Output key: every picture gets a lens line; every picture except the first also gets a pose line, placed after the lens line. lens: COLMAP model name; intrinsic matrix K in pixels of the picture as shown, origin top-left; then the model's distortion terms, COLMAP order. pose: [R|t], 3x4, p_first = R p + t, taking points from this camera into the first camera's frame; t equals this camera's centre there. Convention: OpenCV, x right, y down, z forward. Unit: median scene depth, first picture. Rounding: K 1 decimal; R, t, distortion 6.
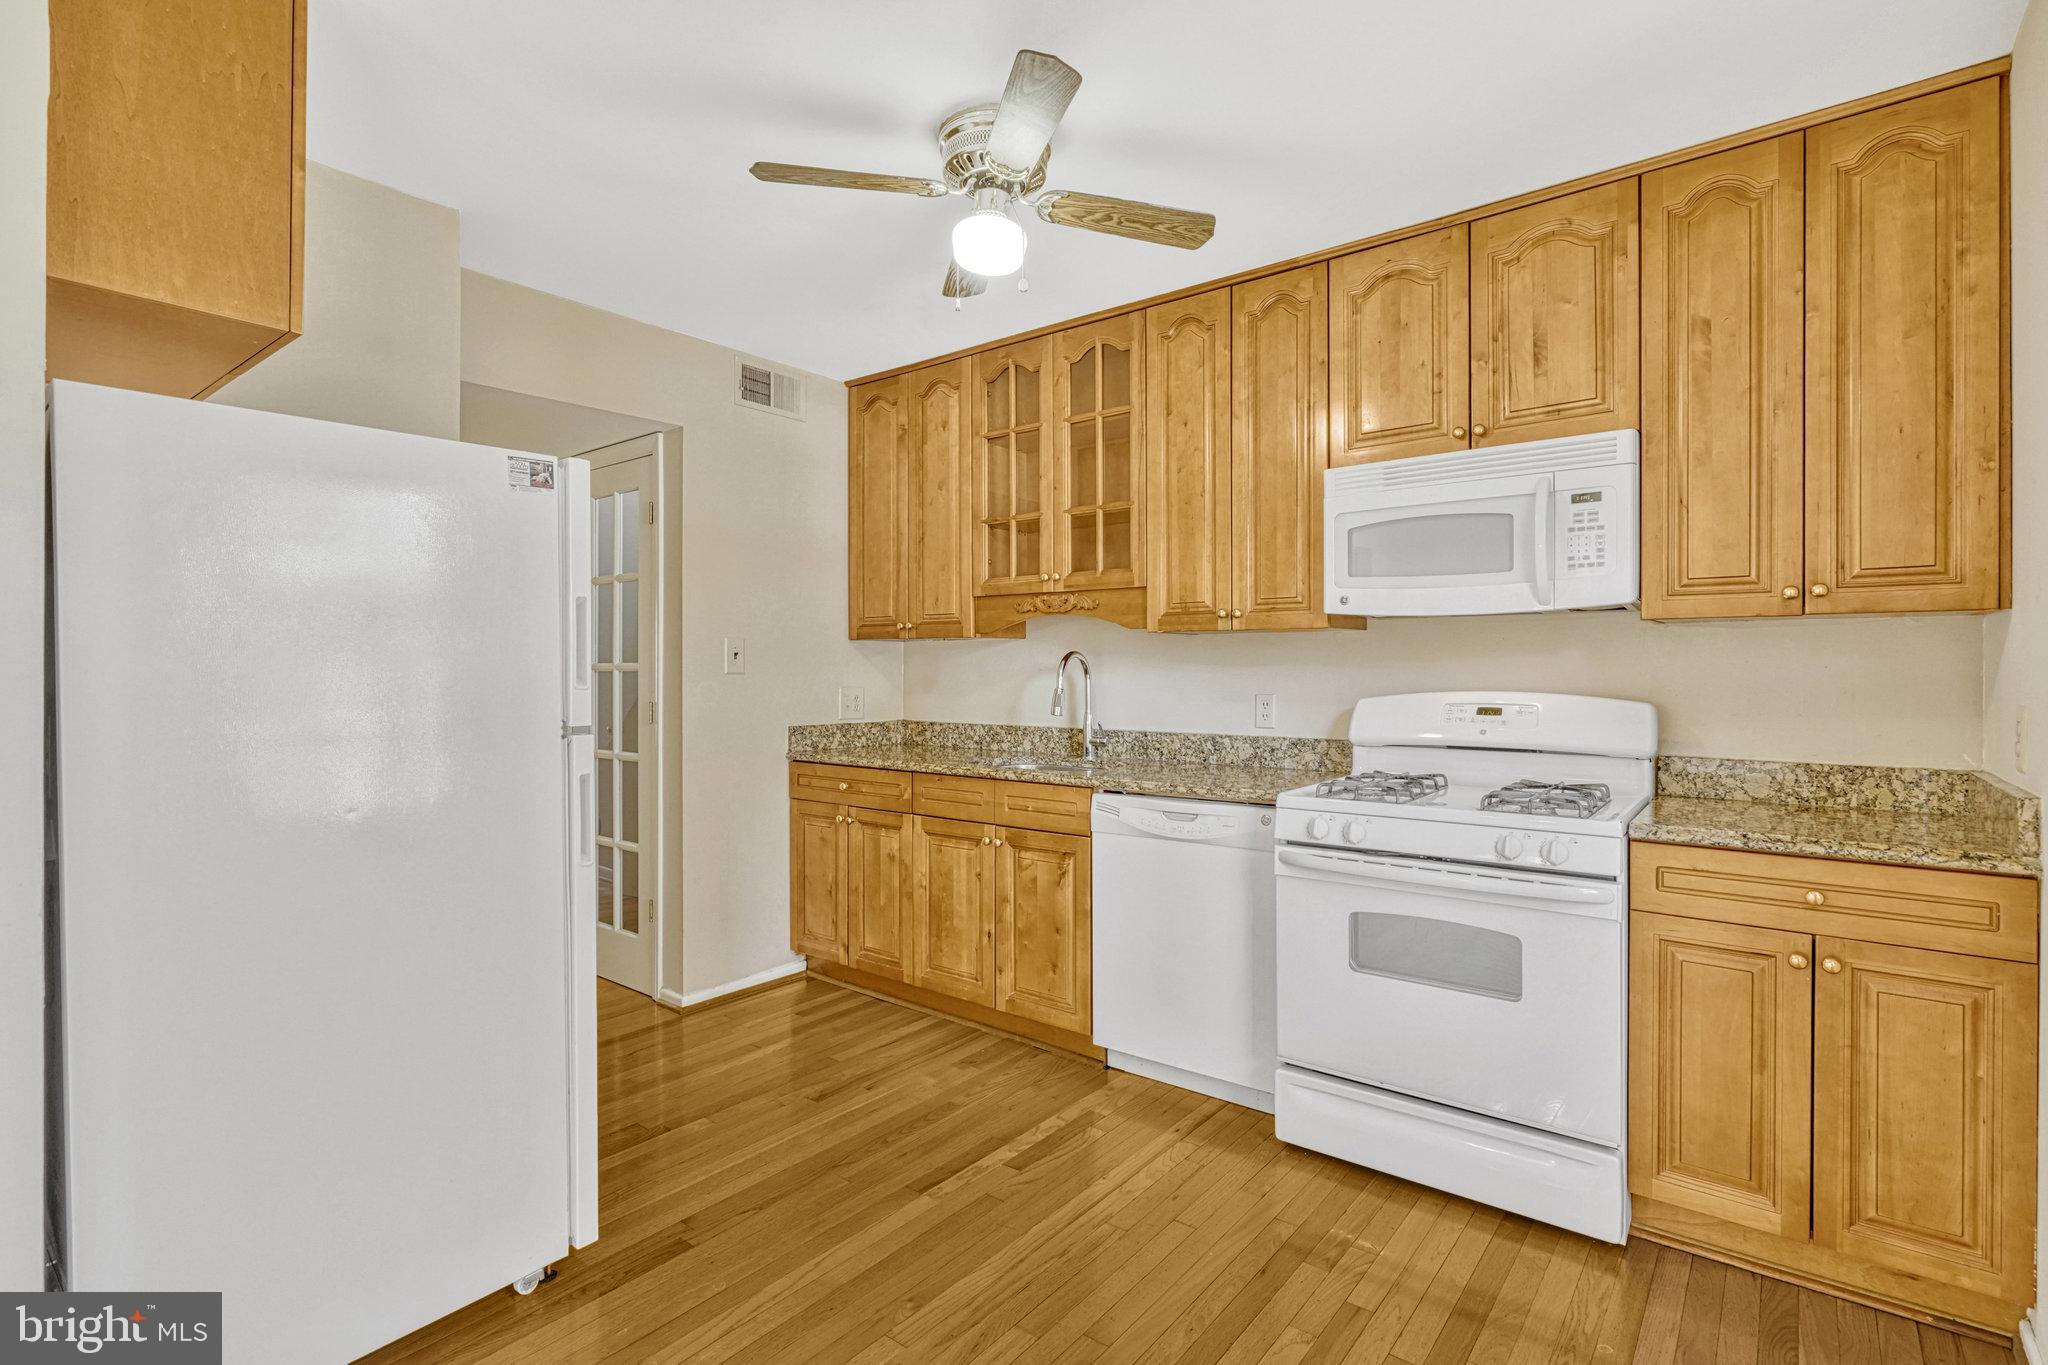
lens RADIAL K [[969.9, 0, 1027.5], [0, 969.9, 676.1], [0, 0, 1]] dist [0.000628, 0.000148]
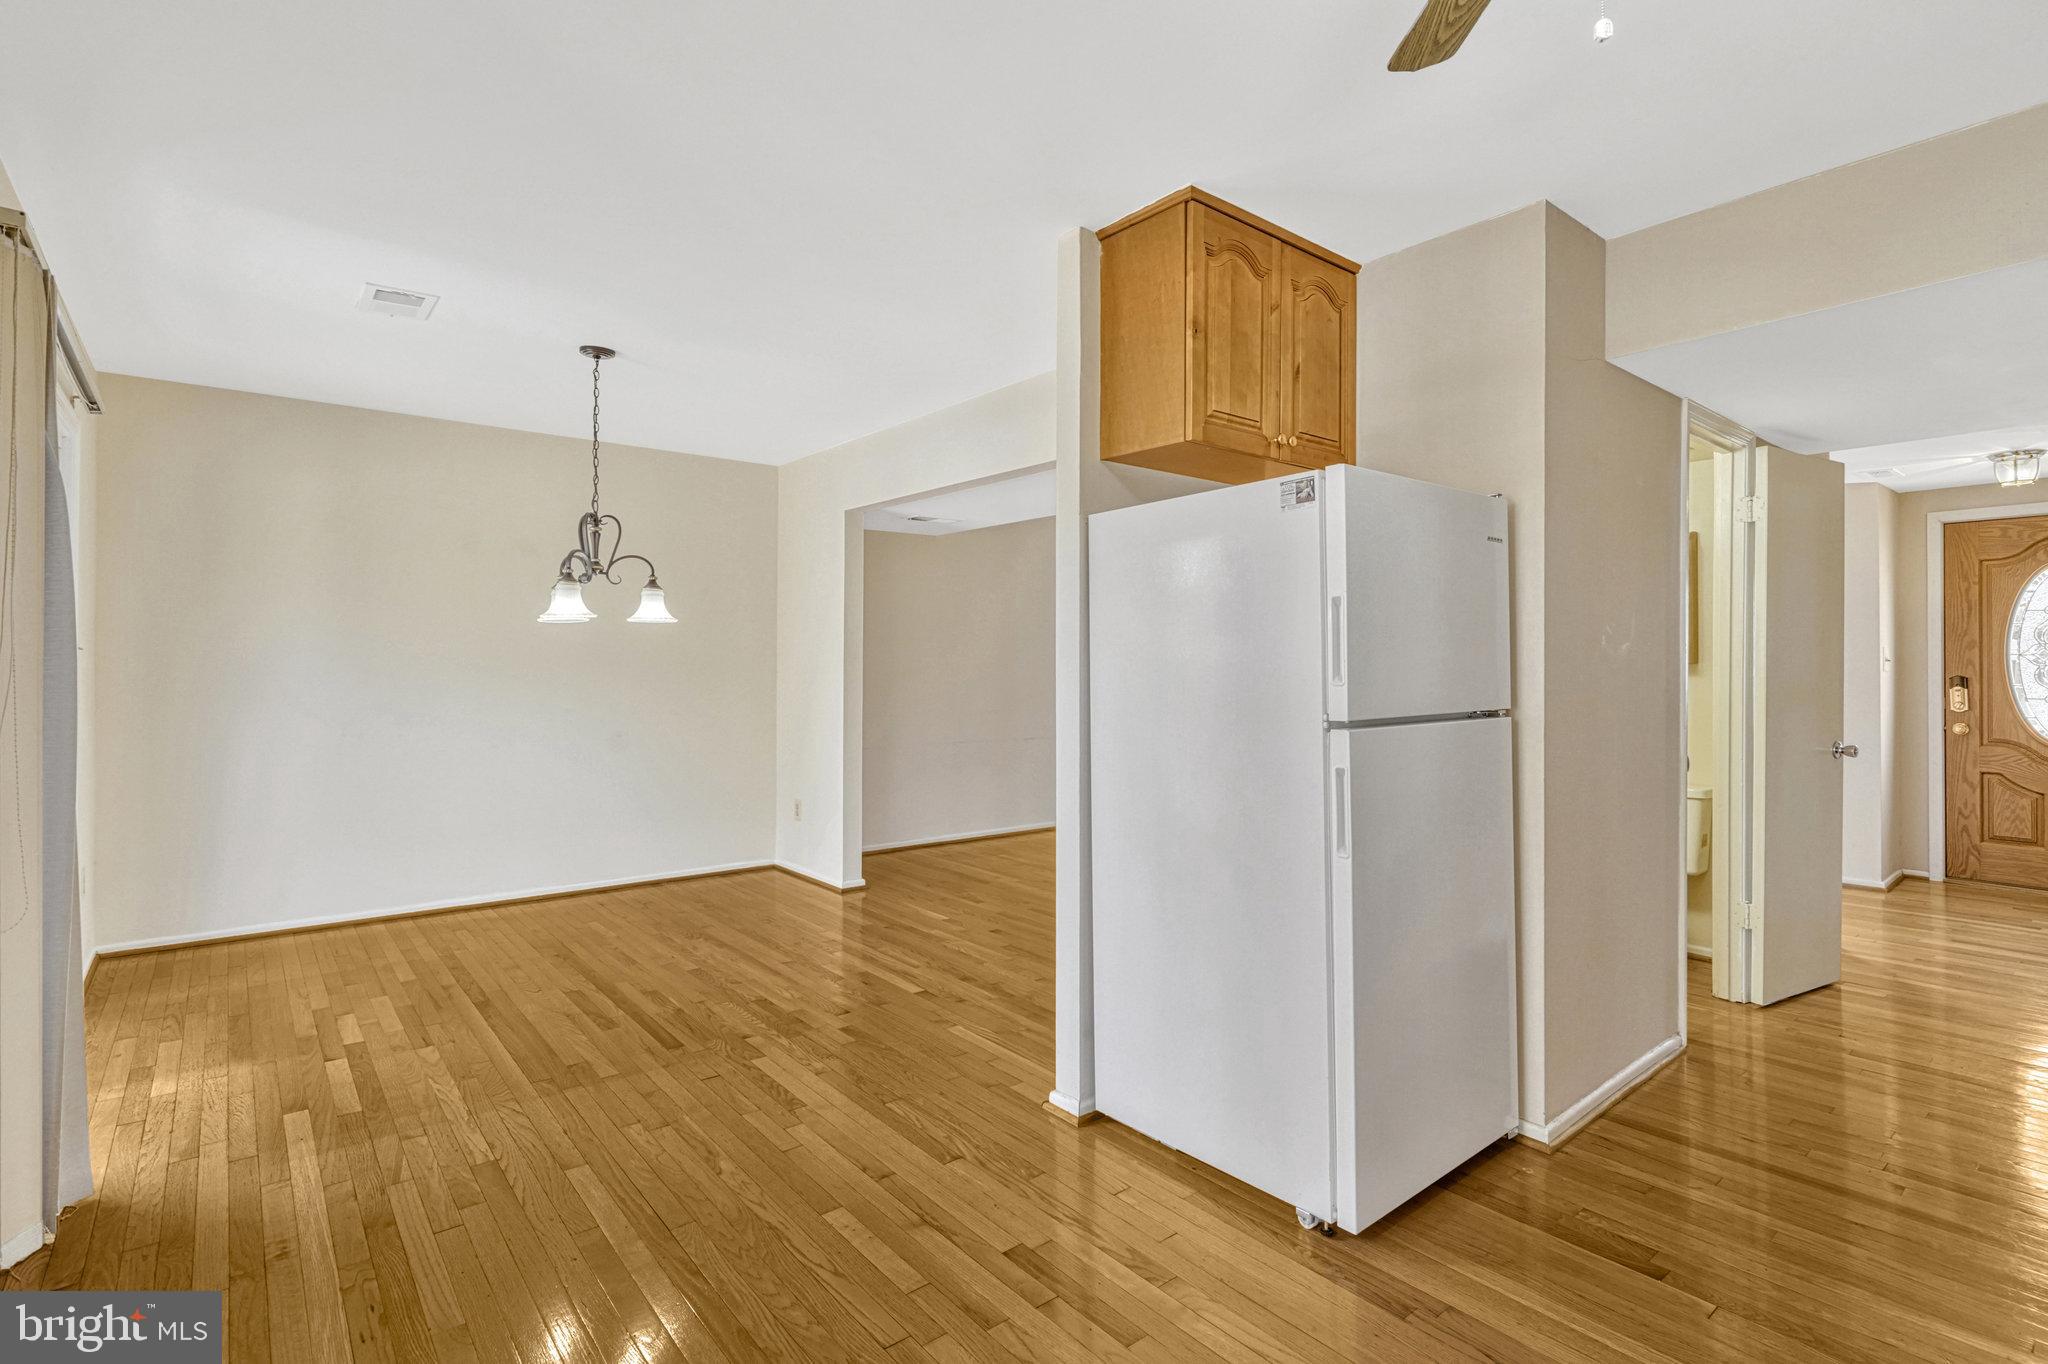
lens RADIAL K [[969.9, 0, 1027.5], [0, 969.9, 675.6], [0, 0, 1]] dist [0.000628, 0.000148]
pose [[-0.211107, 0.000067, -0.977463, 0.641683], [-0.008372, 0.999963, 0.001876, 0.003660], [0.977427, 0.008580, -0.211099, 0.921094]]
